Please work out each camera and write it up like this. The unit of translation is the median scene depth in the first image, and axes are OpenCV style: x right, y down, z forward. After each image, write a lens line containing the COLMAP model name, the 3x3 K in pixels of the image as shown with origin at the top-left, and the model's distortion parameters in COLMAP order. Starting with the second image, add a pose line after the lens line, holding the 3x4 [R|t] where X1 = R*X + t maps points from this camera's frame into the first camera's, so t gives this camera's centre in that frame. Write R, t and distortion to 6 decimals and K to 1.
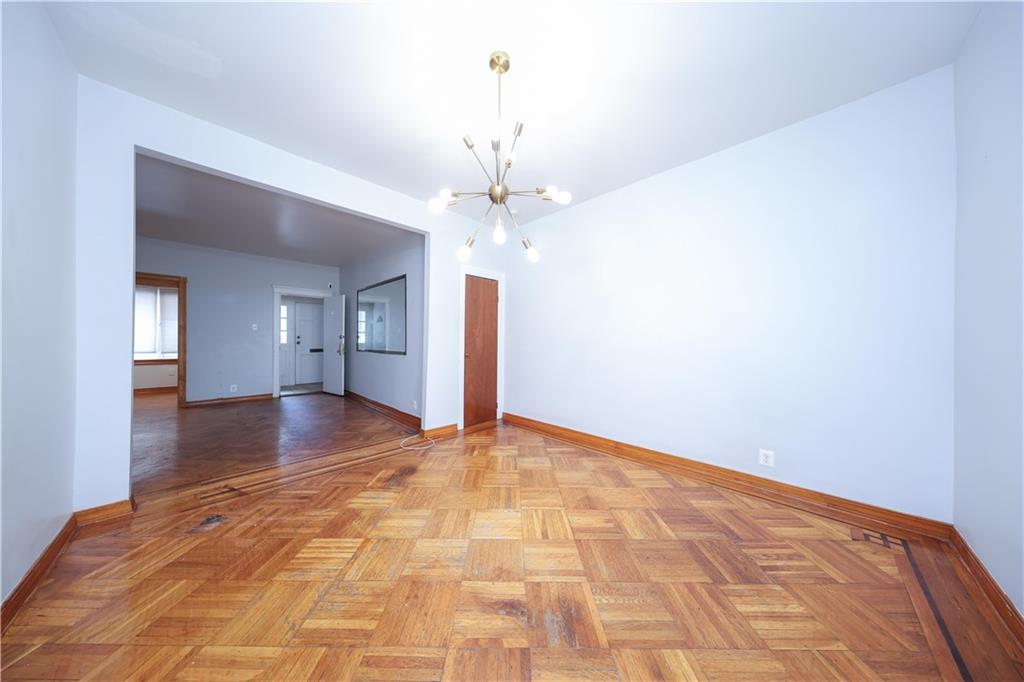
lens RADIAL K [[295.7, 0, 511.6], [0, 295.7, 337.4], [0, 0, 1]] dist [-0.001911, -0.000141]
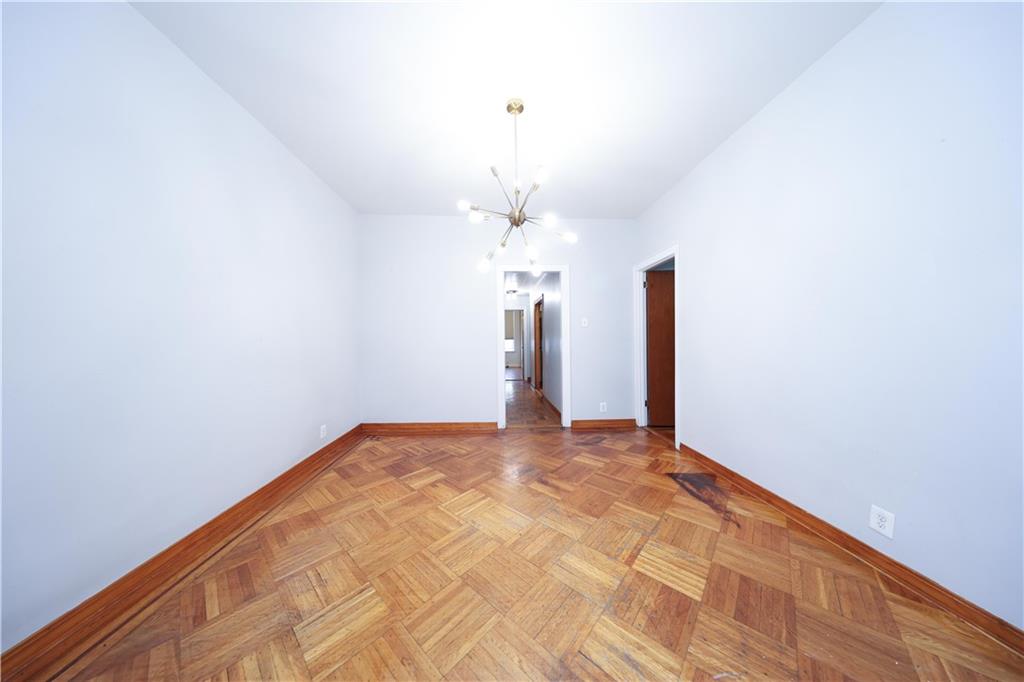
lens RADIAL K [[295.7, 0, 513.6], [0, 295.7, 339.9], [0, 0, 1]] dist [-0.001911, -0.000141]
pose [[-0.752841, -0.001329, 0.658201, -0.840326], [-0.006219, 0.999968, -0.005093, 0.016342], [-0.658173, -0.007927, -0.752825, 1.967630]]
